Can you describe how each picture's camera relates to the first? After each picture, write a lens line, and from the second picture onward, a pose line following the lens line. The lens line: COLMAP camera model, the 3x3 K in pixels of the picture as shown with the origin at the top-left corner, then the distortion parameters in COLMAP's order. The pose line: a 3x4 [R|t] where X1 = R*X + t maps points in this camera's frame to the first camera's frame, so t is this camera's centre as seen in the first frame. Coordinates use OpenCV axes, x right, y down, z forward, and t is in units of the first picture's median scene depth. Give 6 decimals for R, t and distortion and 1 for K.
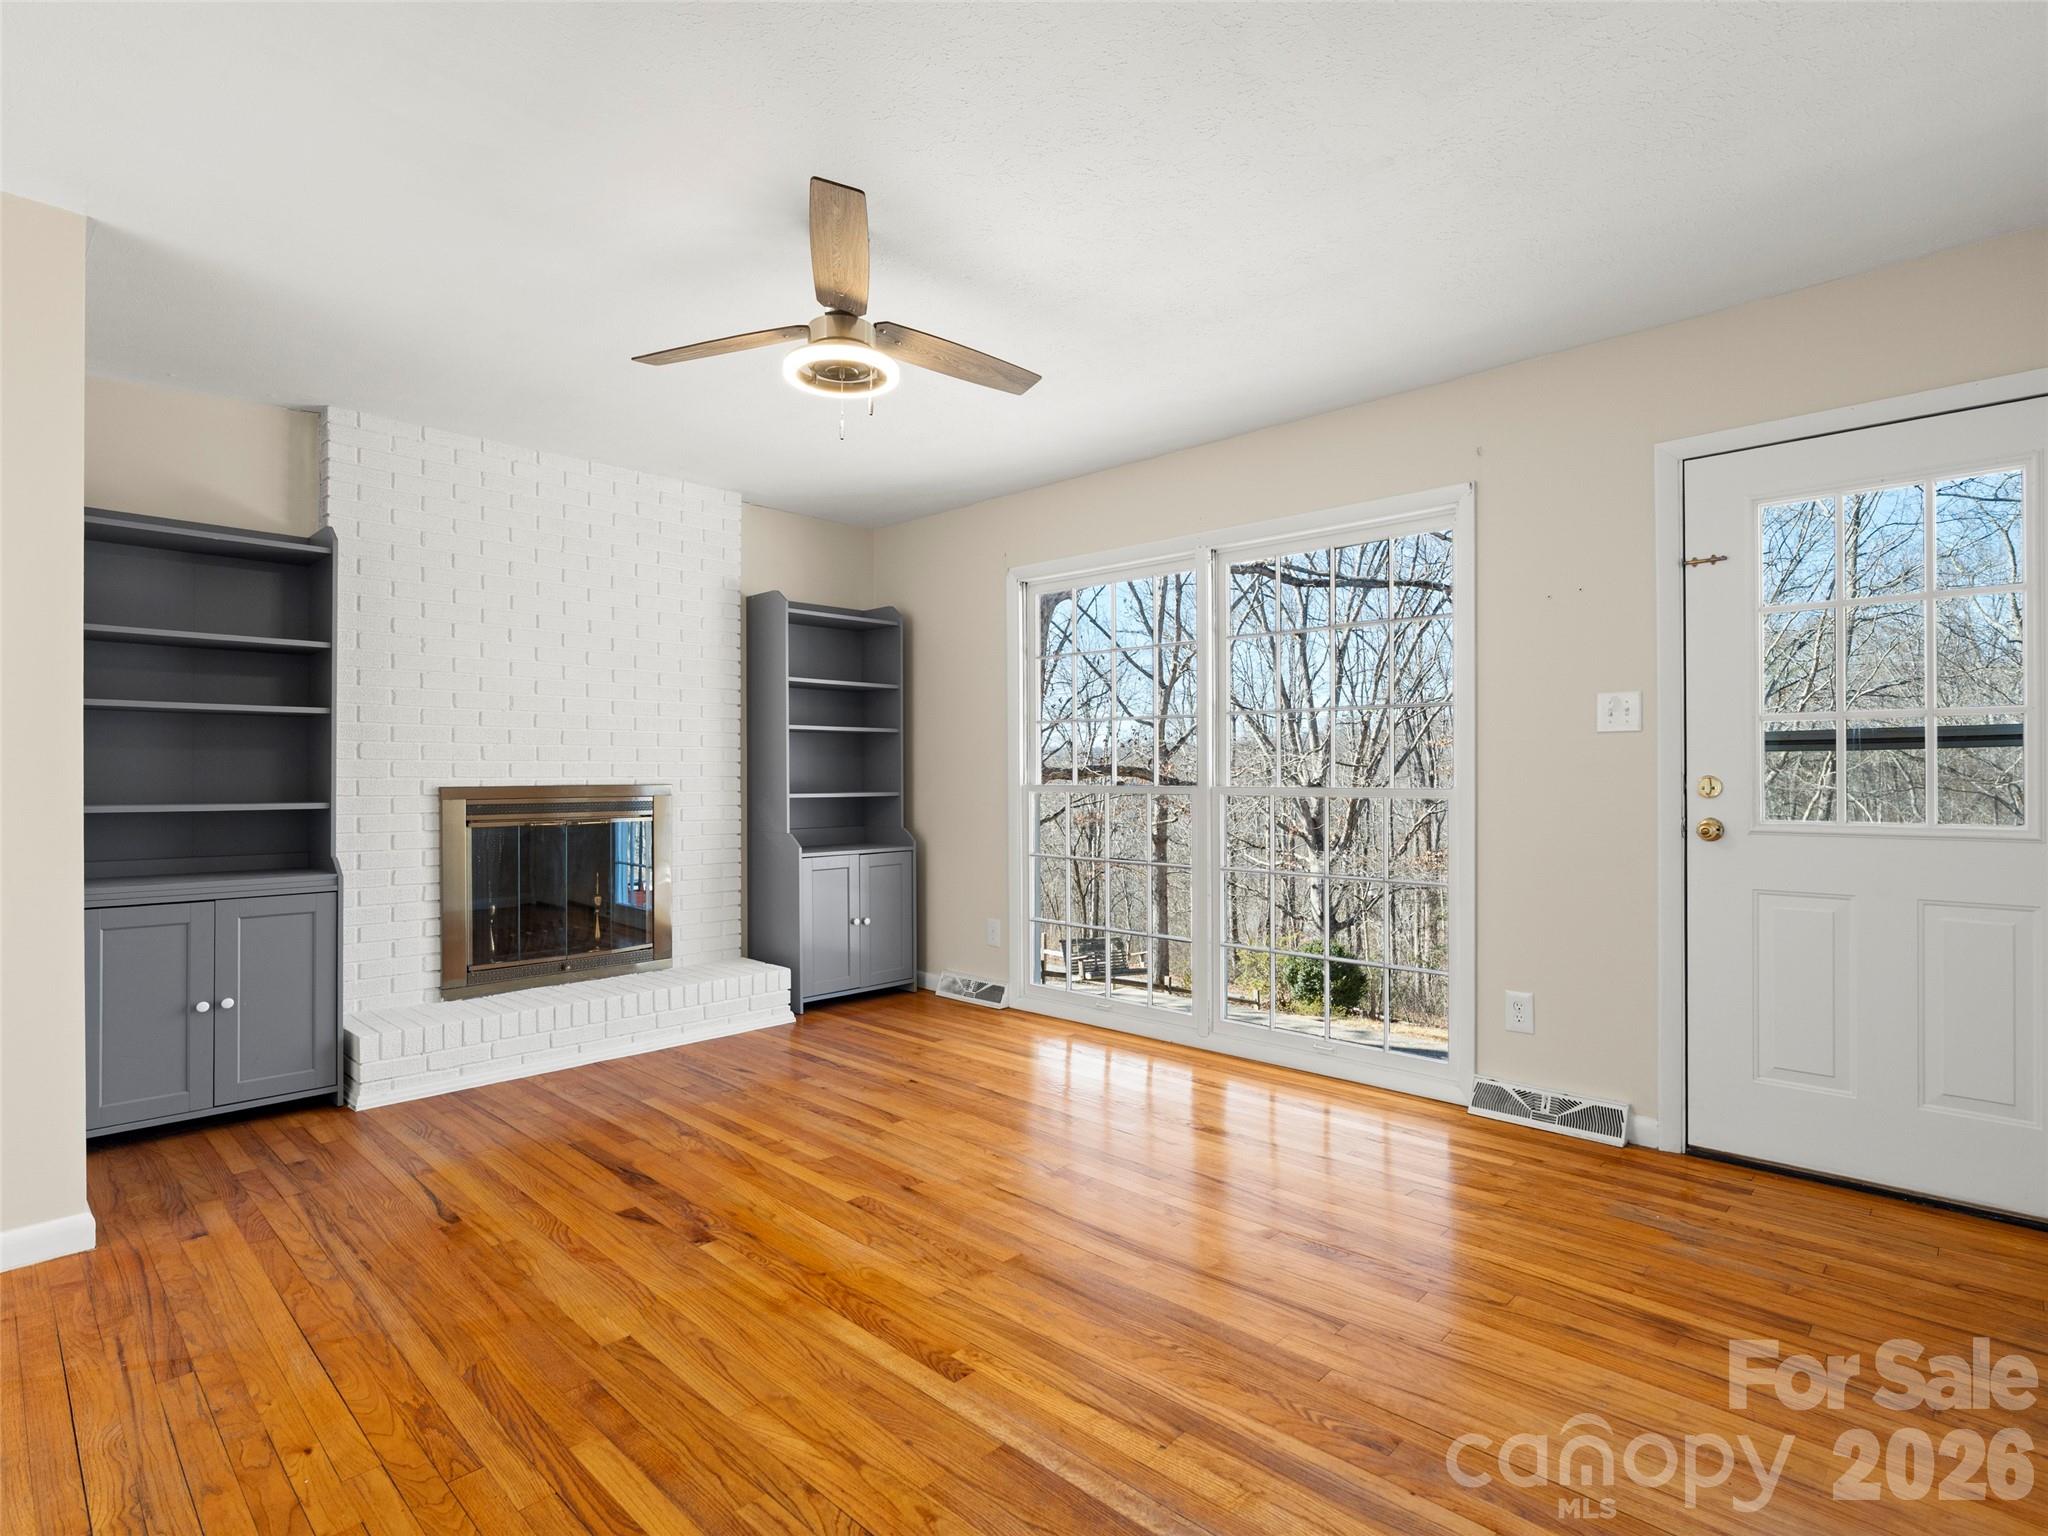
lens RADIAL K [[1040.6, 0, 1090.9], [0, 1040.6, 770.9], [0, 0, 1]] dist [-0.003111, 0.003296]
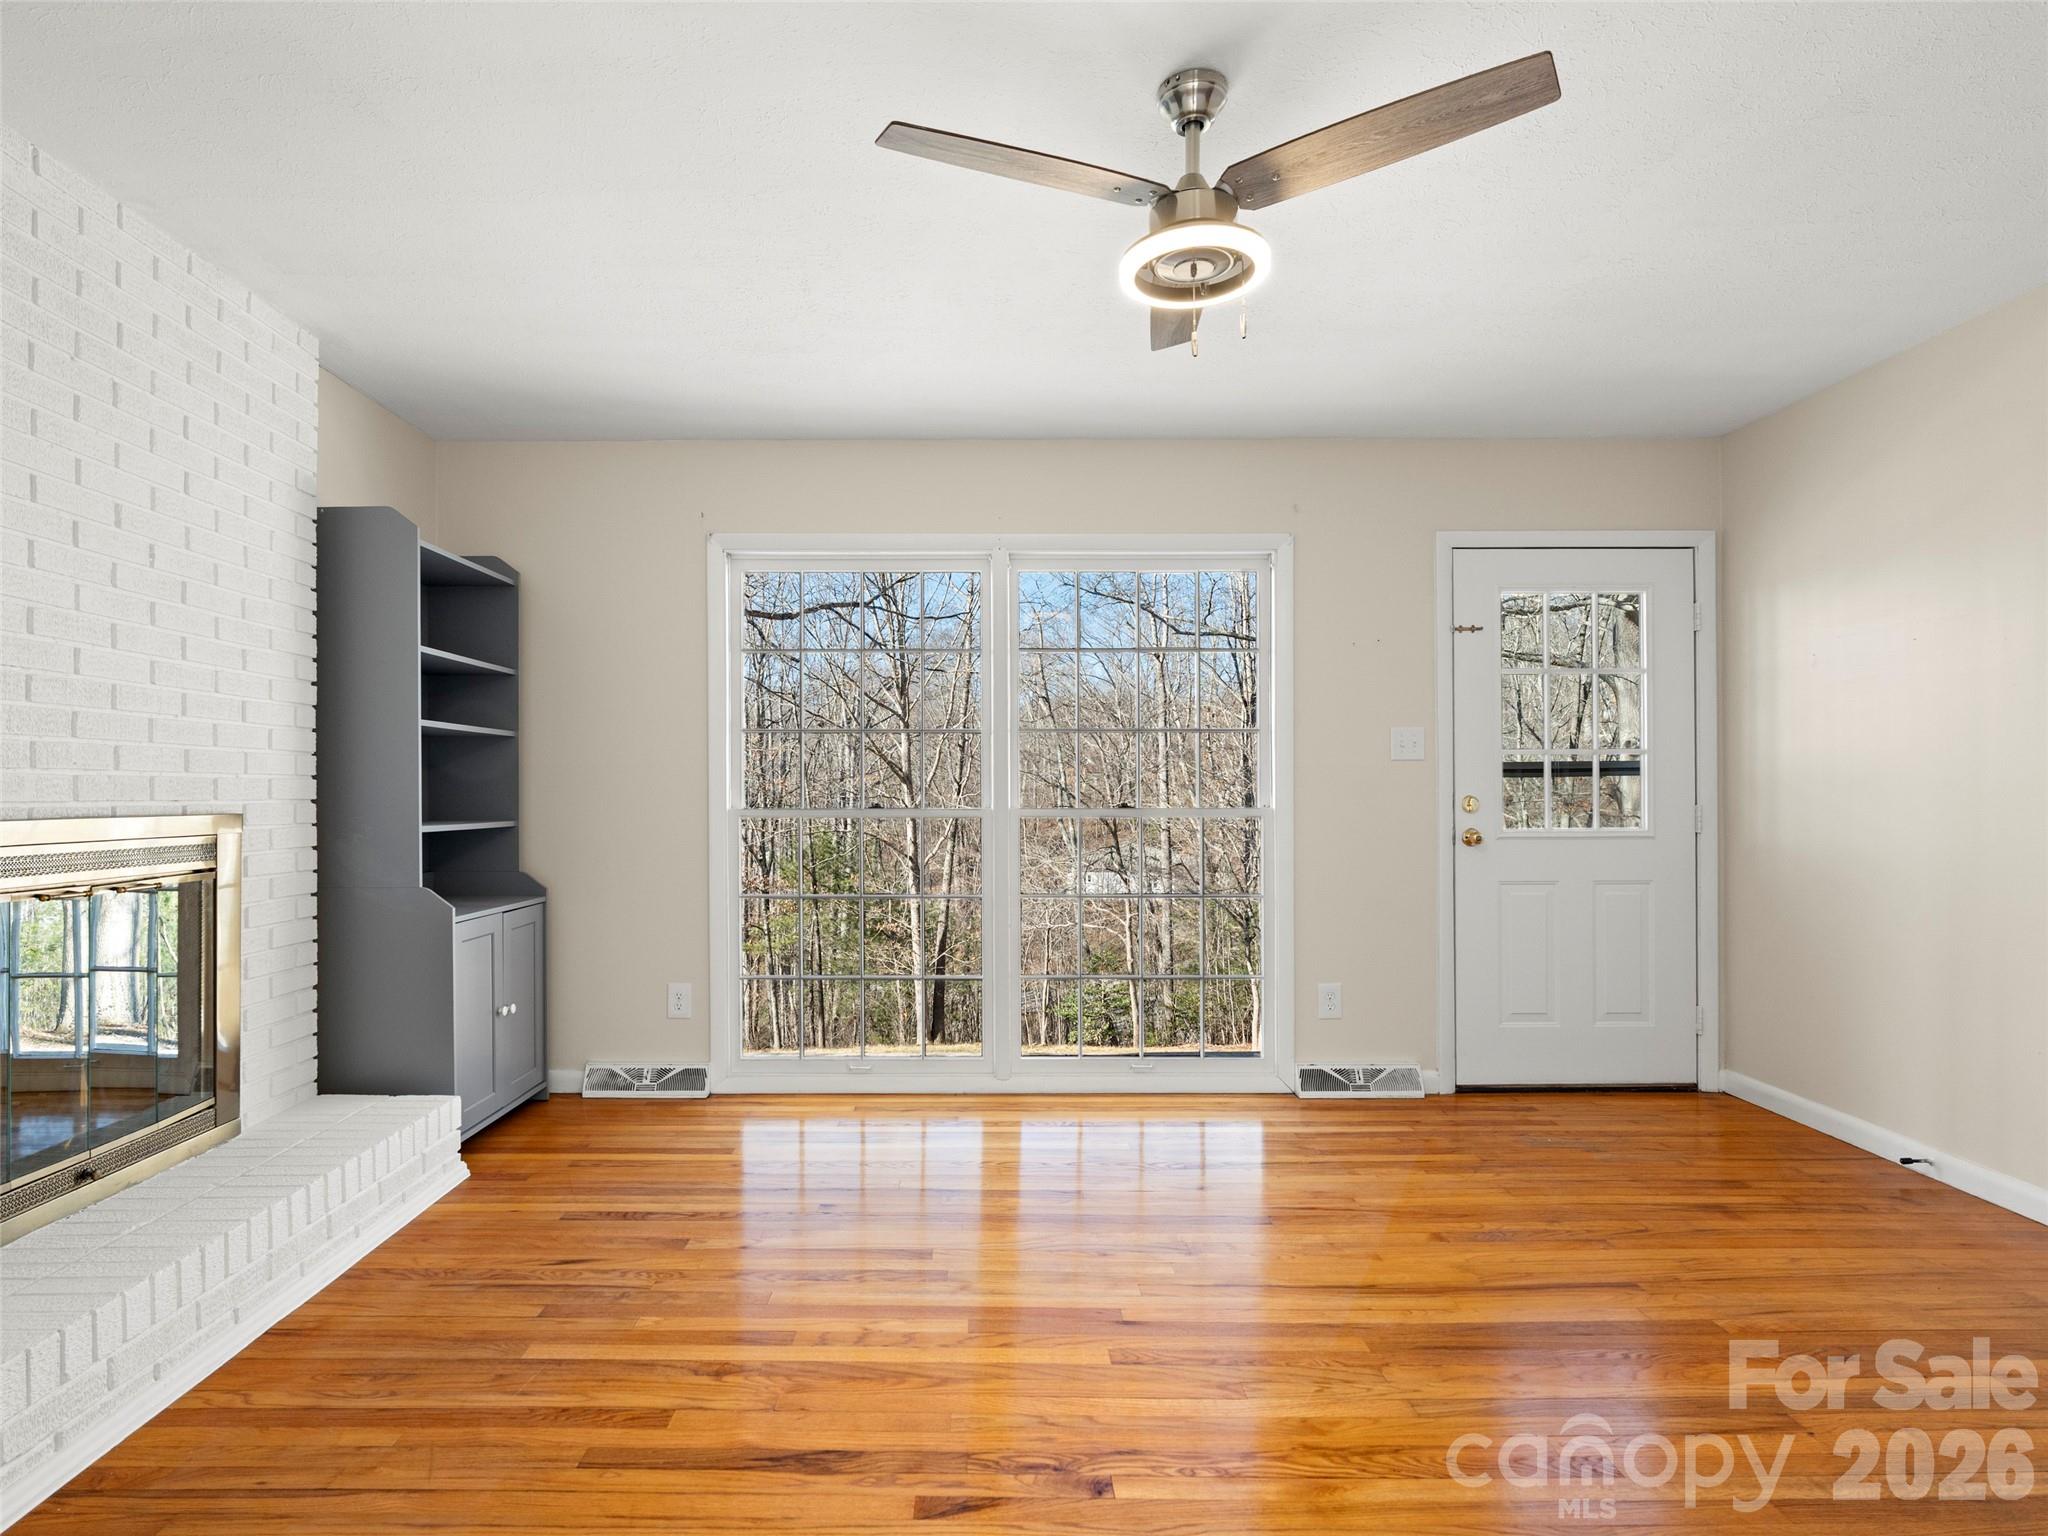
lens RADIAL K [[1040.6, 0, 965.2], [0, 1040.6, 787.2], [0, 0, 1]] dist [-0.003111, 0.003296]
pose [[0.741544, 0.004355, 0.670890, -0.664458], [-0.000795, 0.999984, -0.005614, 0.001754], [-0.670903, 0.003630, 0.741536, 0.416589]]
